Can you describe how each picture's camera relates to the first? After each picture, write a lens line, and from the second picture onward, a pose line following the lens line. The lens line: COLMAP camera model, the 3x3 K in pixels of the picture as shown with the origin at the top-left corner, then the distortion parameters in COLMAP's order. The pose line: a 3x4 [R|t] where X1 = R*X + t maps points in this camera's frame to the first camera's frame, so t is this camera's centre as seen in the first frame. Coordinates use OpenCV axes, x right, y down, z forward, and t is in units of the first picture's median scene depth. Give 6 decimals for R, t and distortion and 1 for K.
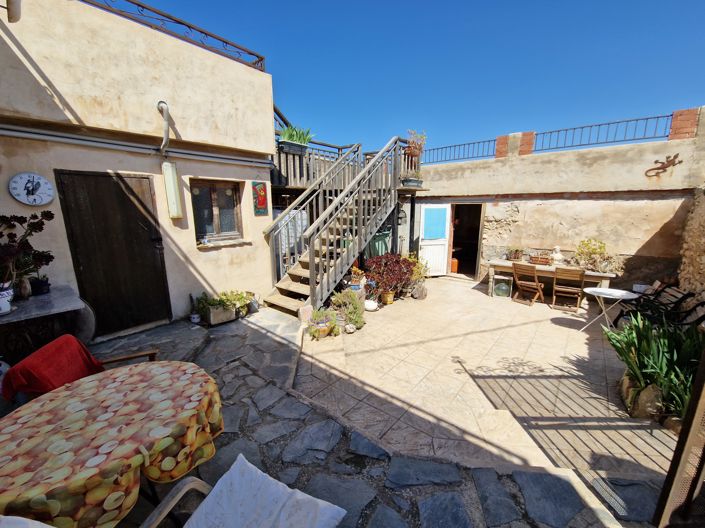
lens RADIAL K [[284.7, 0, 348.7], [0, 284.7, 268.5], [0, 0, 1]] dist [-0.000238, -0.003108]
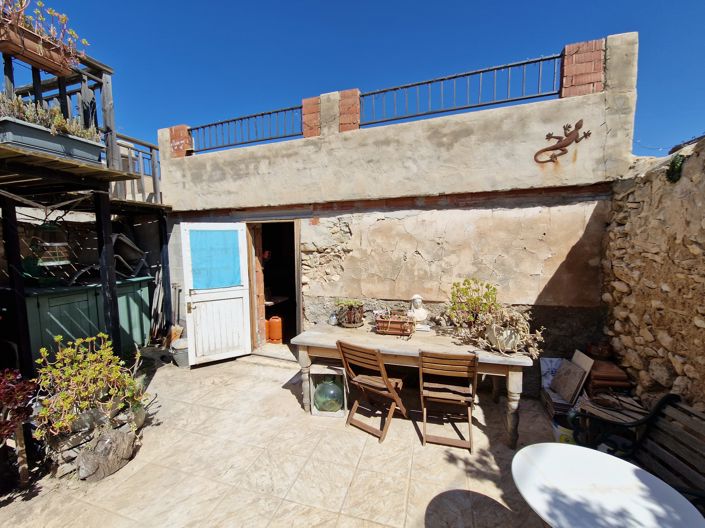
lens RADIAL K [[284.7, 0, 348.0], [0, 284.7, 267.9], [0, 0, 1]] dist [-0.000238, -0.003108]
pose [[0.922113, -0.039898, 0.384859, 0.471529], [0.089554, 0.989668, -0.111969, -0.090787], [-0.376415, 0.137714, 0.916159, 0.633682]]
